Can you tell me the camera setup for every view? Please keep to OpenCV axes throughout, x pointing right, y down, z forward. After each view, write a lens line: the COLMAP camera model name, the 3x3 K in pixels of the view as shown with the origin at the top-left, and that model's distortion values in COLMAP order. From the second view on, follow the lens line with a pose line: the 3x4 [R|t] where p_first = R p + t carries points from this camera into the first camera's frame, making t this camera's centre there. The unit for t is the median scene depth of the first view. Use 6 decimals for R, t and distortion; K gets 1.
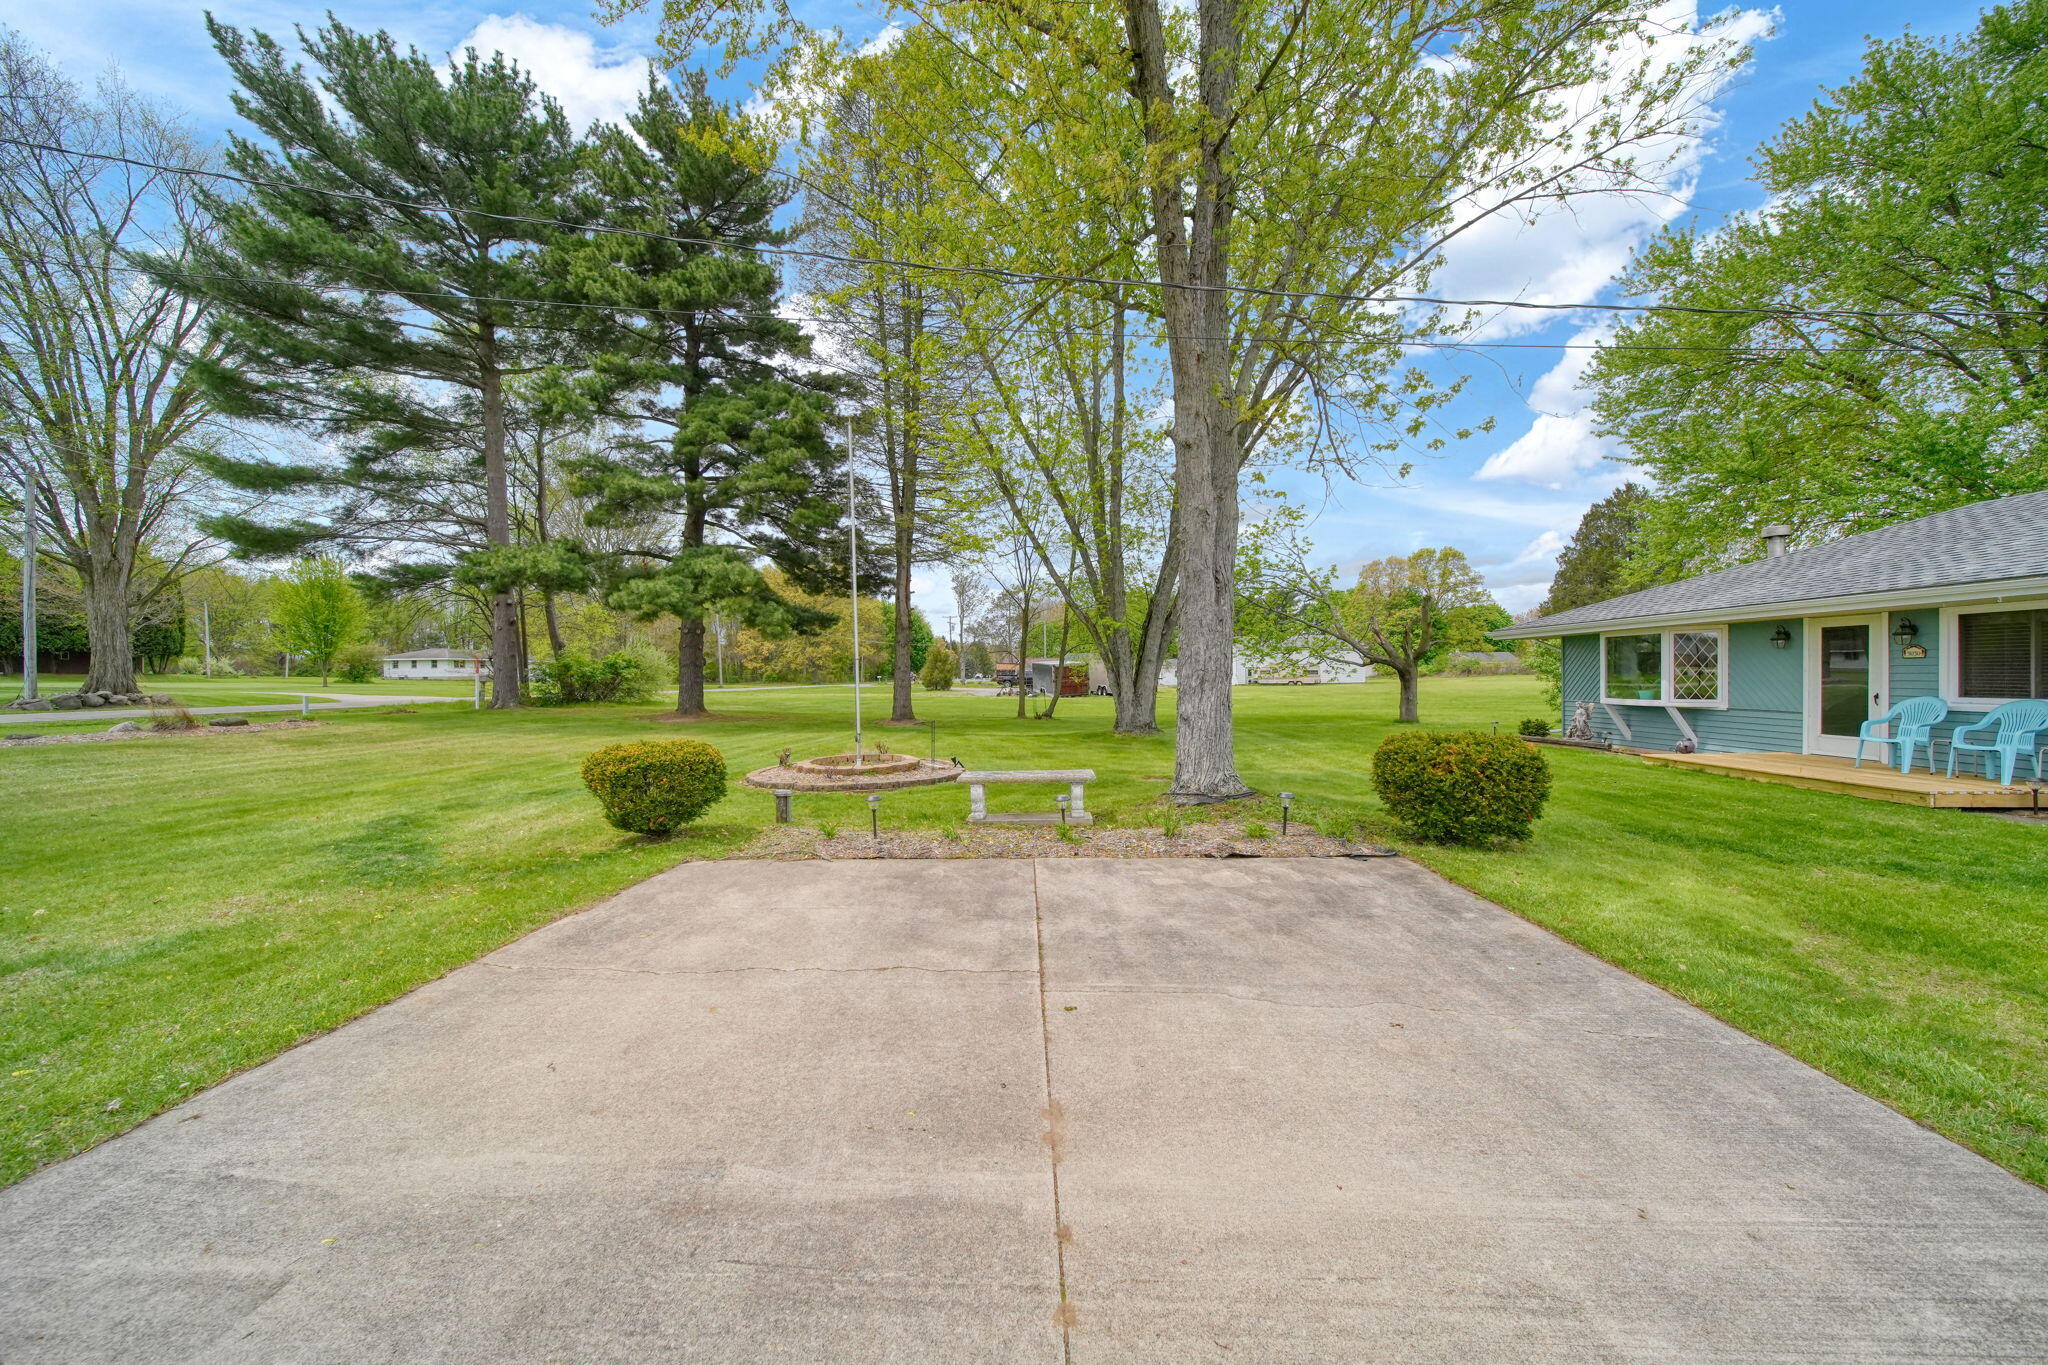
lens RADIAL K [[720.2, 0, 1017.9], [0, 720.2, 679.7], [0, 0, 1]] dist [0.000162, -0.001481]
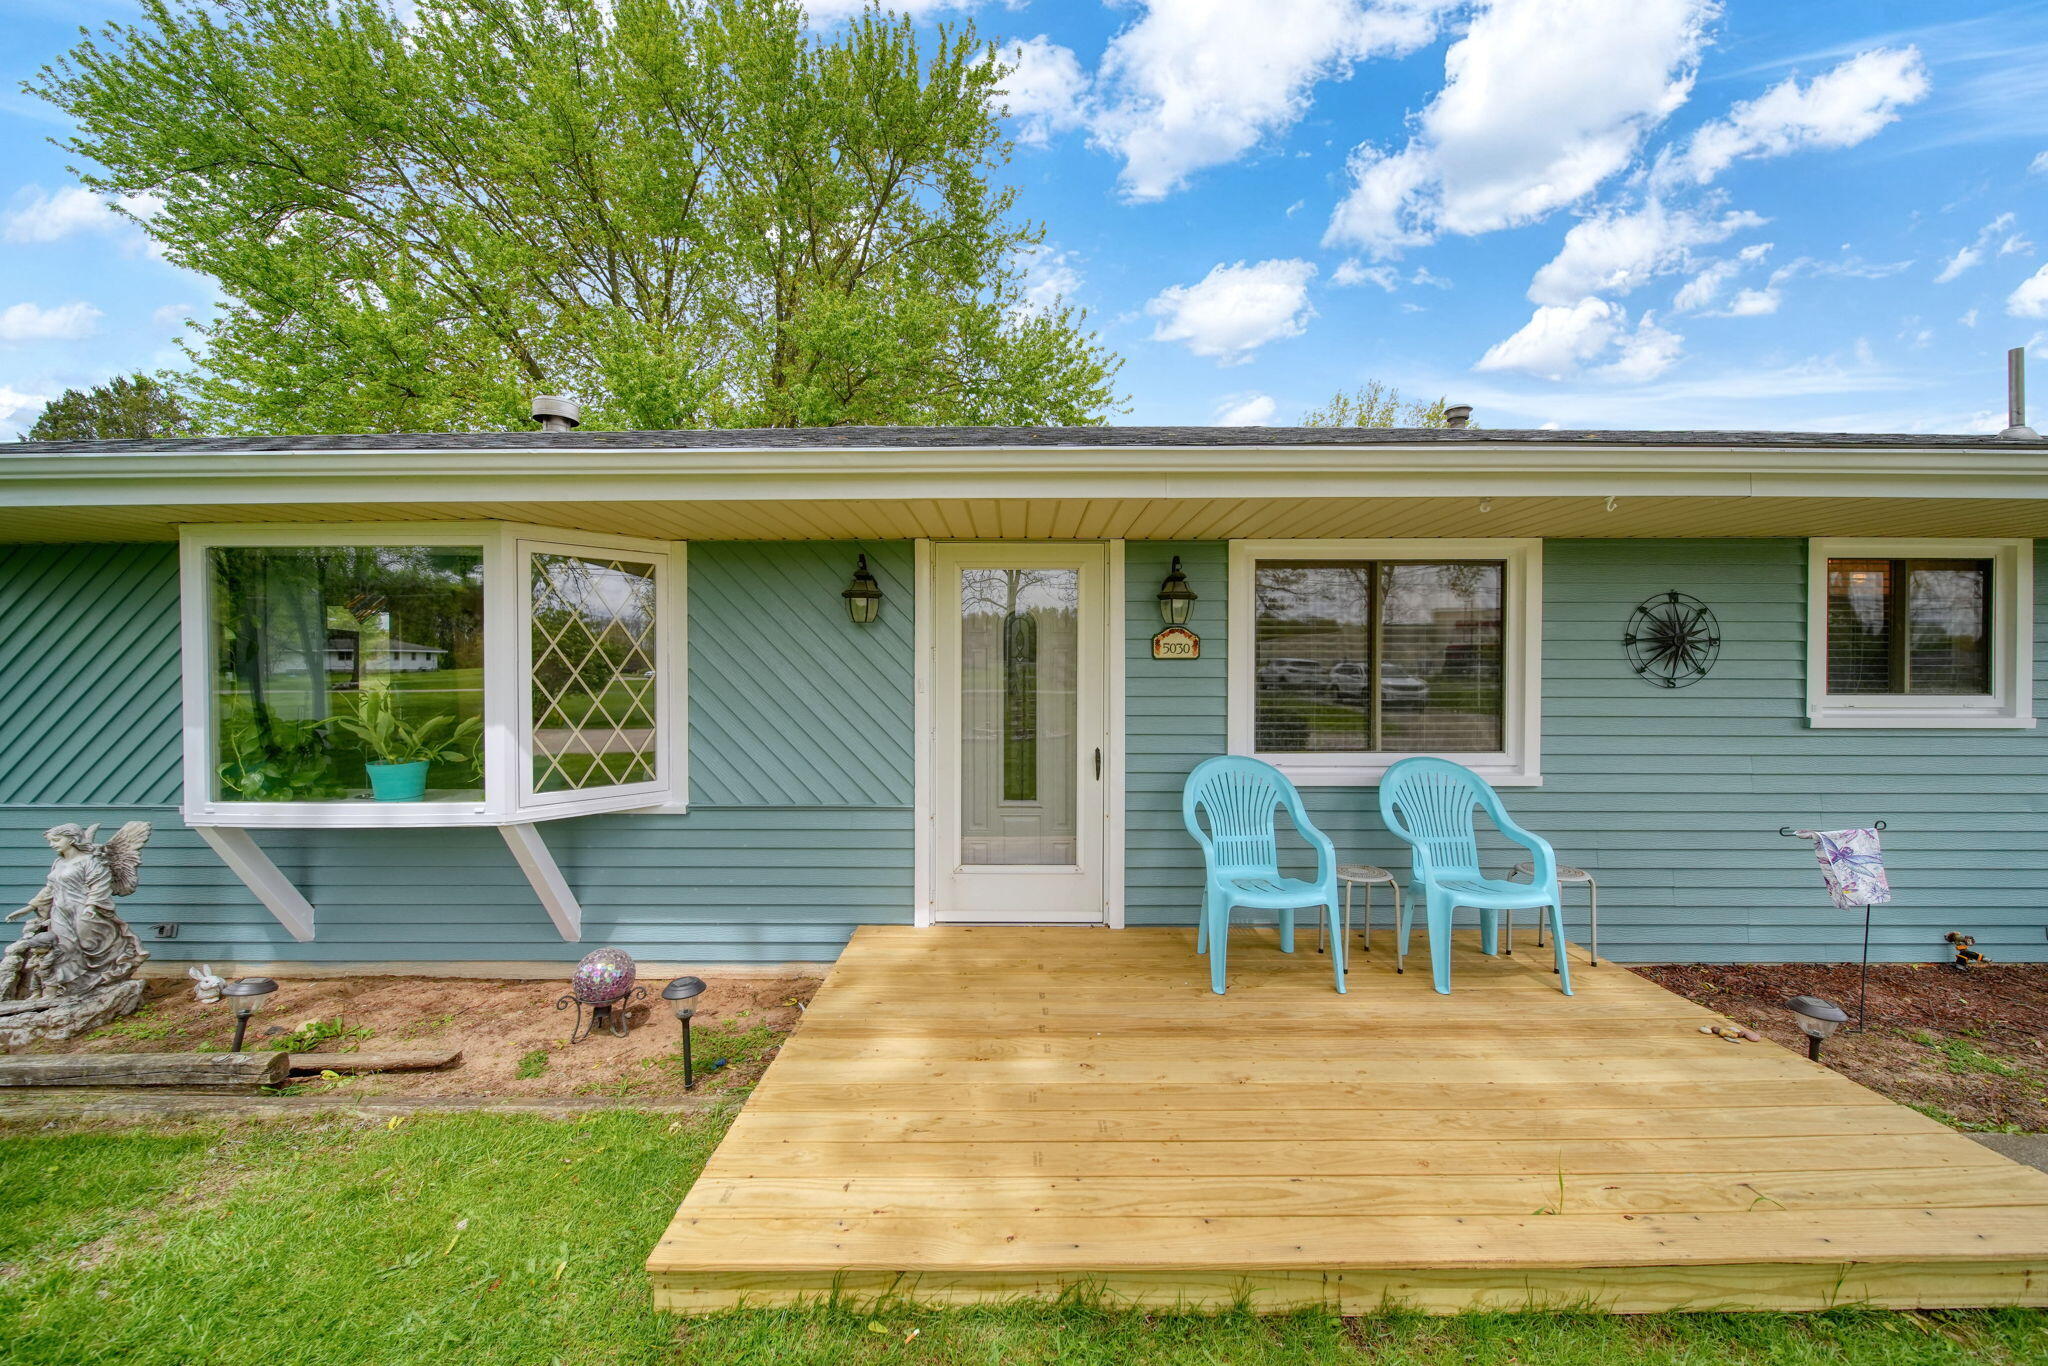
lens RADIAL K [[784.3, 0, 1024.0], [0, 784.3, 683.0], [0, 0, 1]] dist [-0.001542, -0.000273]
pose [[0.005363, 0.007037, 0.999961, 0.621553], [0.006041, 0.999957, -0.007070, -0.010047], [-0.999967, 0.006079, 0.005320, 0.810719]]
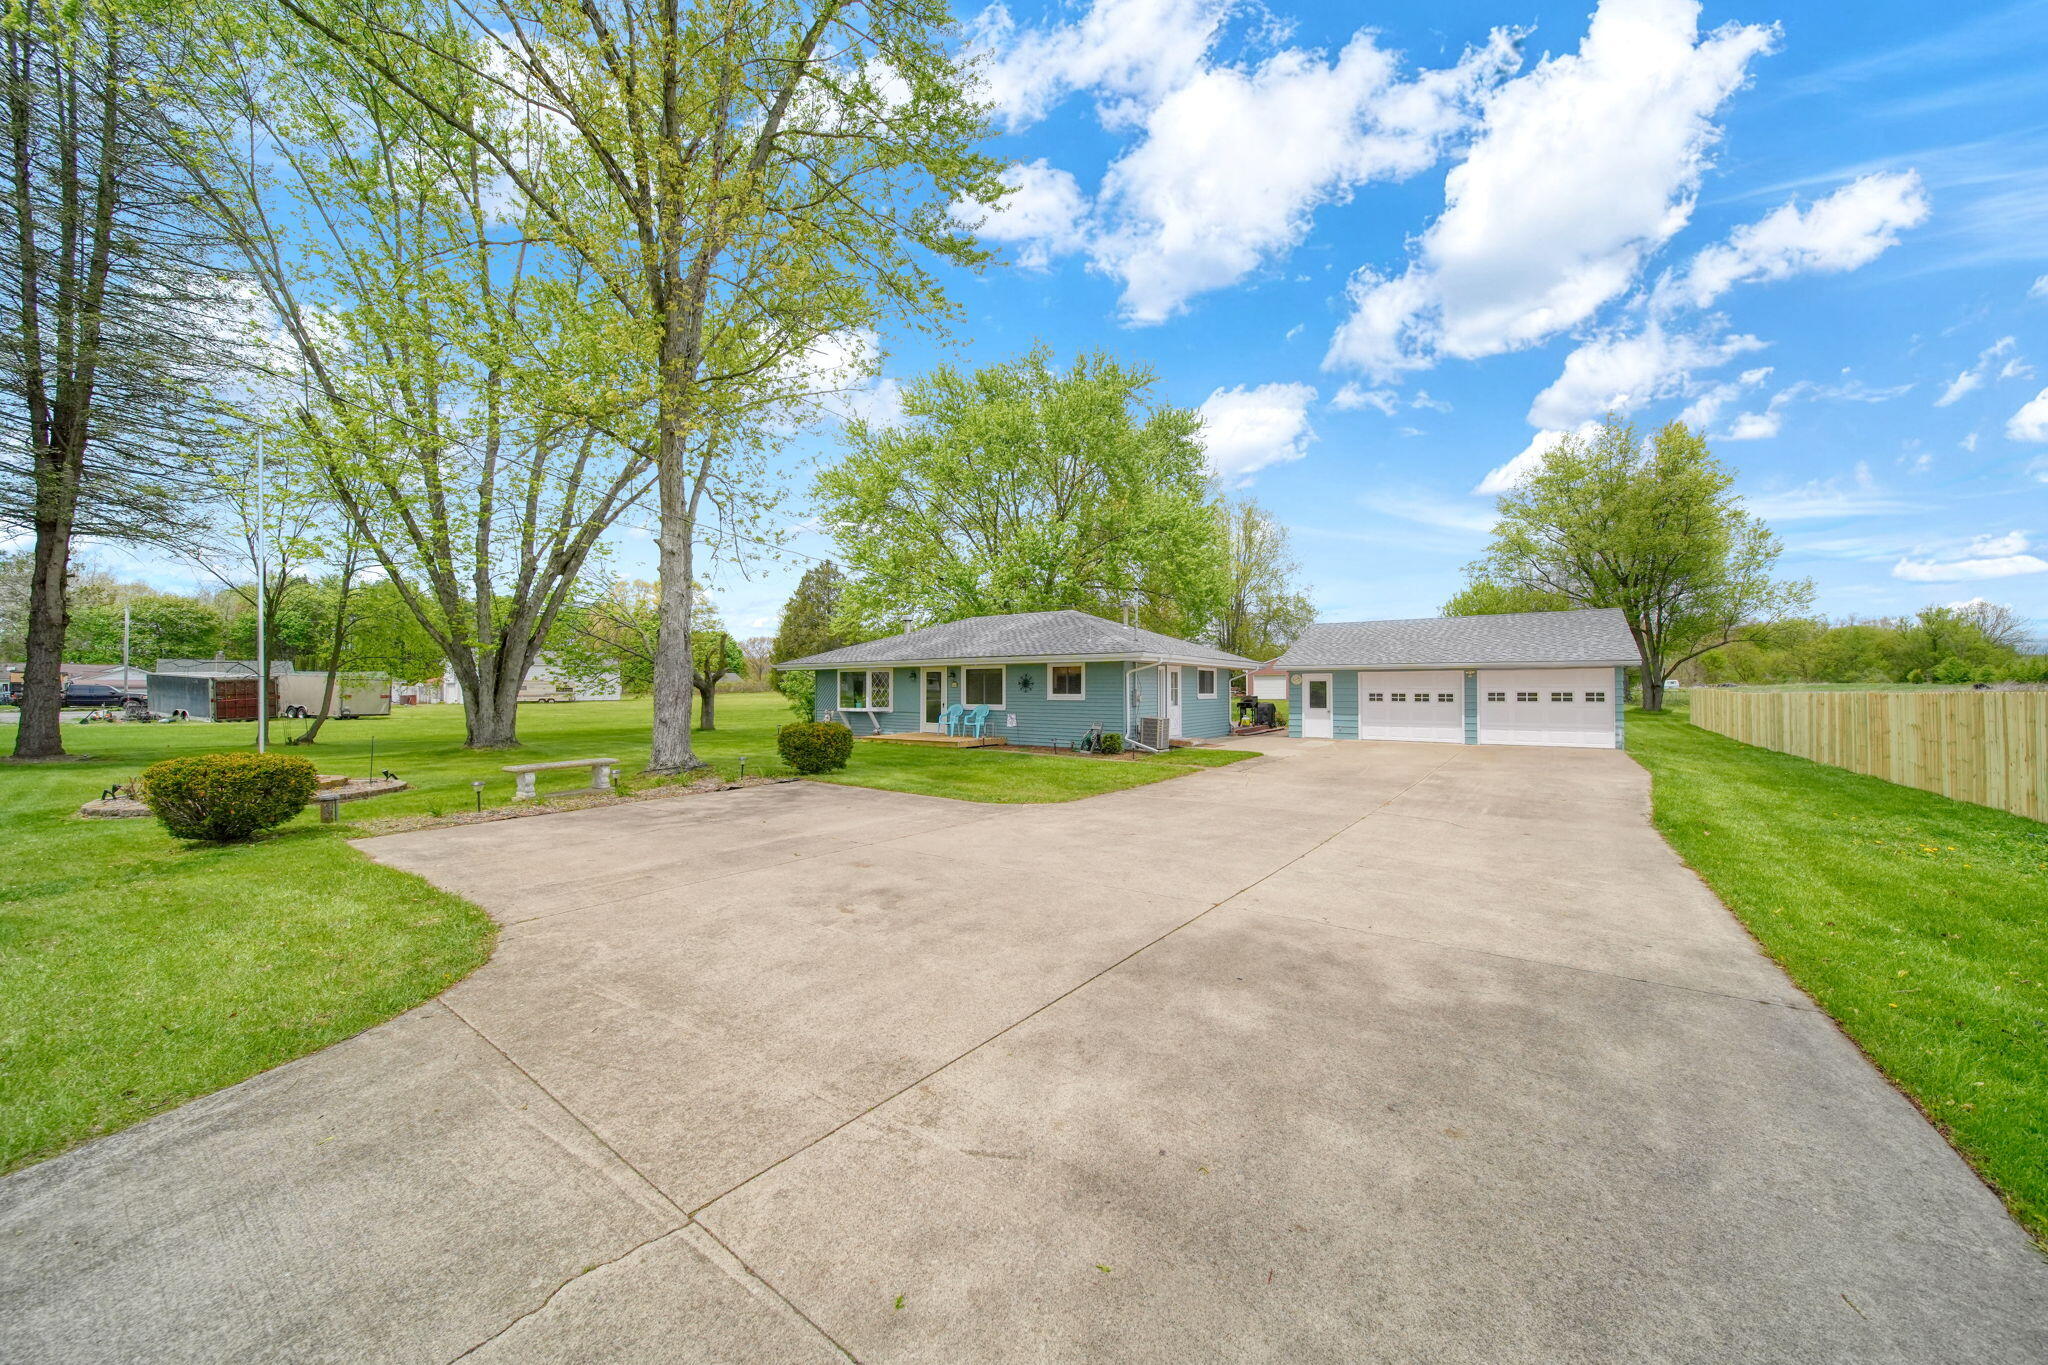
lens RADIAL K [[720.2, 0, 1017.9], [0, 720.2, 679.7], [0, 0, 1]] dist [0.000162, -0.001481]
pose [[0.554201, 0.018713, 0.832172, -0.415710], [0.001613, 0.999721, -0.023554, 0.000332], [-0.832381, 0.014396, 0.554017, -0.333667]]
